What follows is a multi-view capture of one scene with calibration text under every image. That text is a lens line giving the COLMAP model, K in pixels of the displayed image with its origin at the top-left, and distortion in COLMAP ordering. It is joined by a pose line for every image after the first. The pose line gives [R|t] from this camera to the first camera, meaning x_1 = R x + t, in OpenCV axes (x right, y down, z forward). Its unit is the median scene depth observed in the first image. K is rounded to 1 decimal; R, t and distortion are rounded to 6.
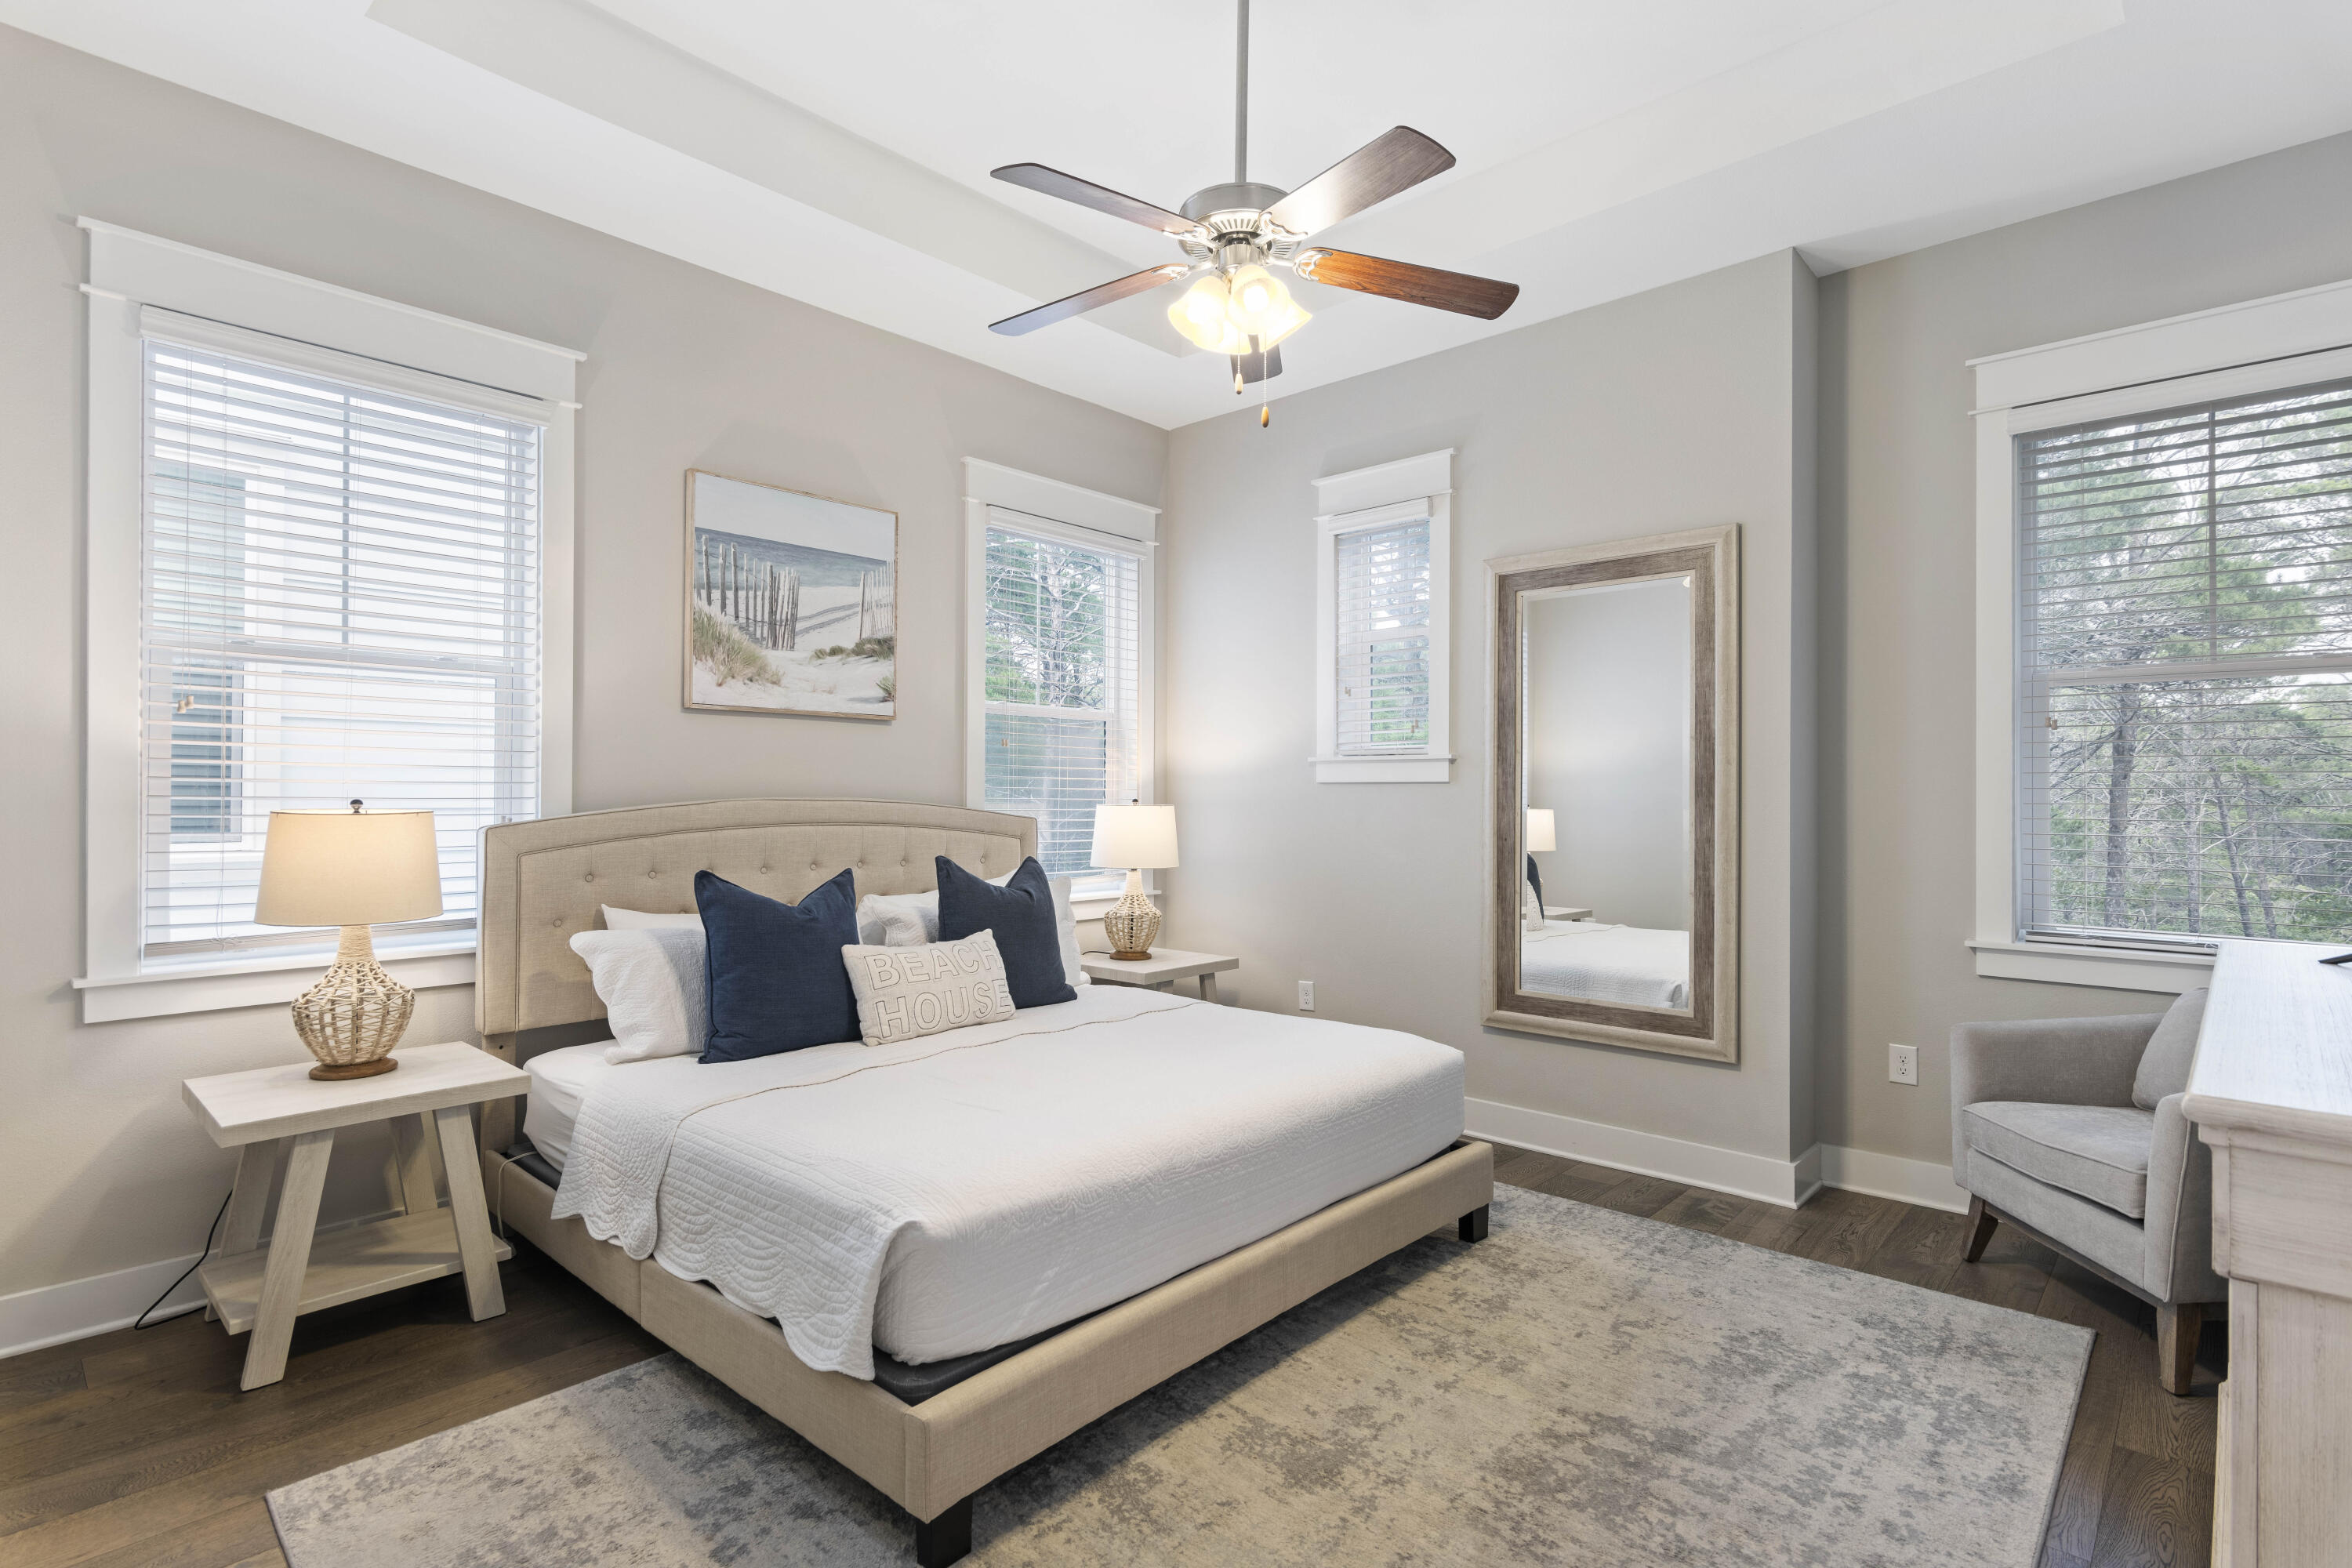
lens RADIAL K [[1142.7, 0, 1176.0], [0, 1142.7, 784.0], [0, 0, 1]] dist [-0.000615, -0.000086]
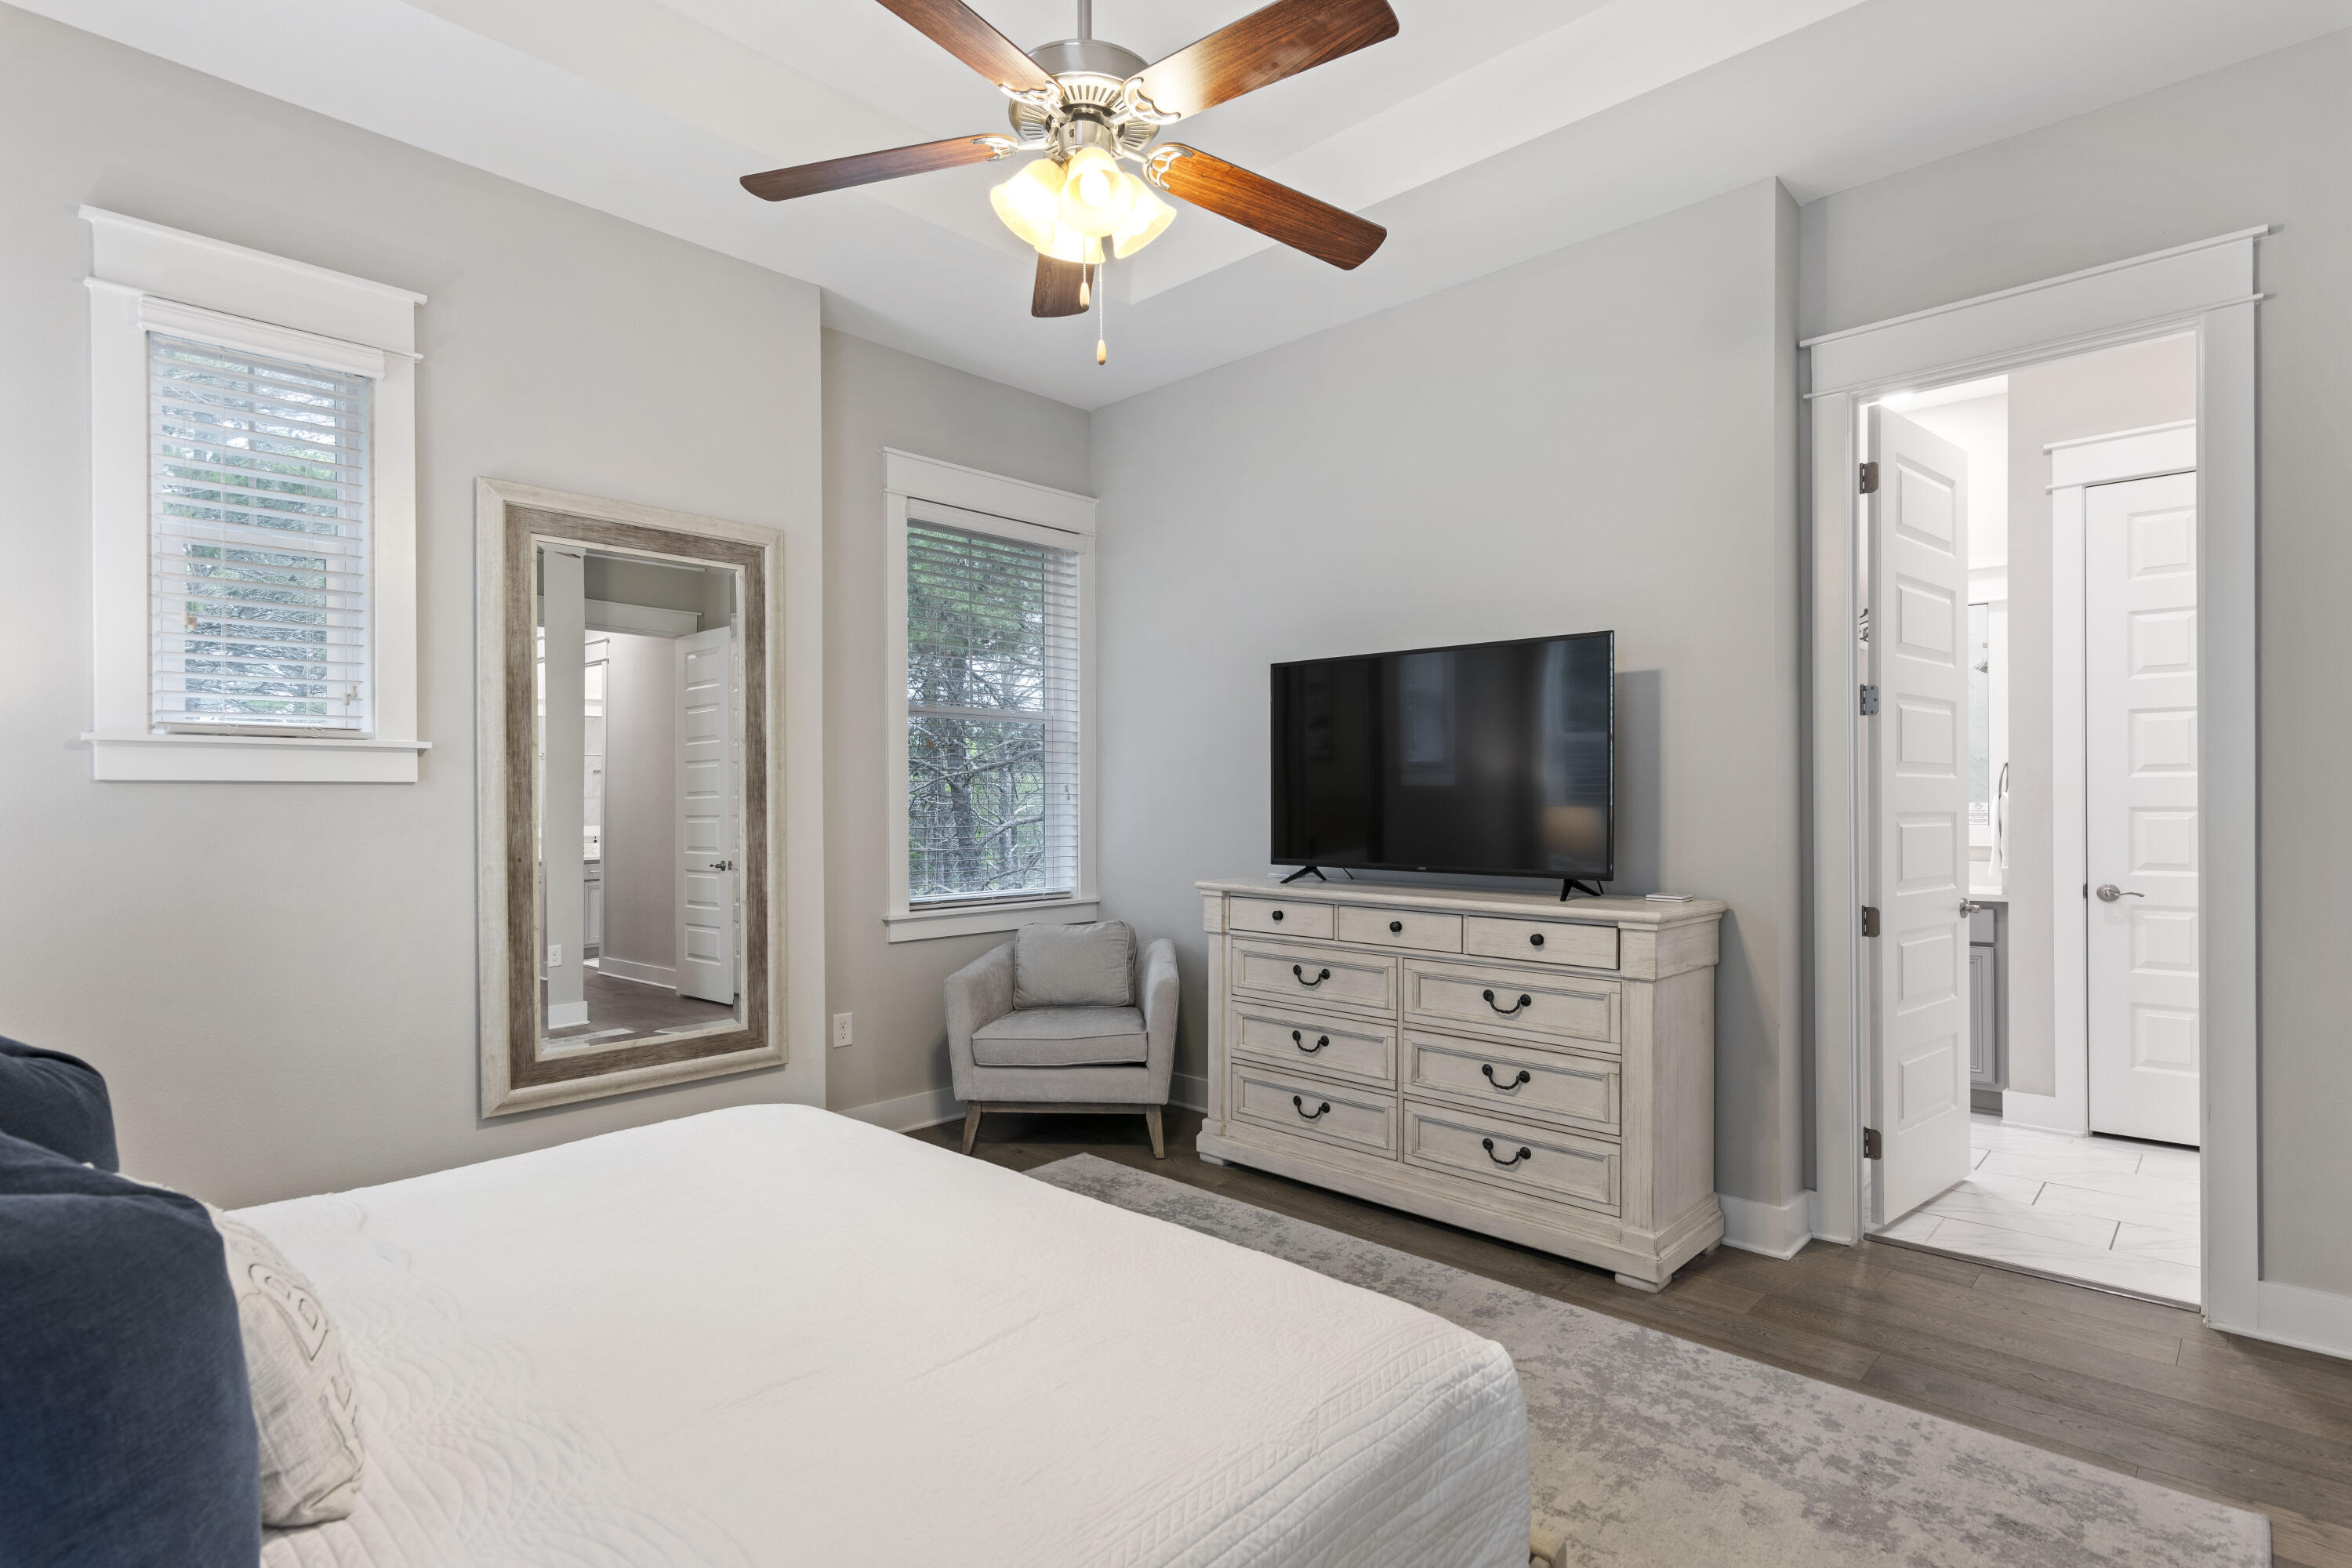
lens RADIAL K [[1153.0, 0, 1175.6], [0, 1153.0, 808.5], [0, 0, 1]] dist [0.000831, 0.000012]
pose [[0.010709, -0.011232, 0.999880, -0.523004], [-0.007514, 0.999908, 0.011313, 0.002819], [-0.999914, -0.007634, 0.010624, 0.631498]]
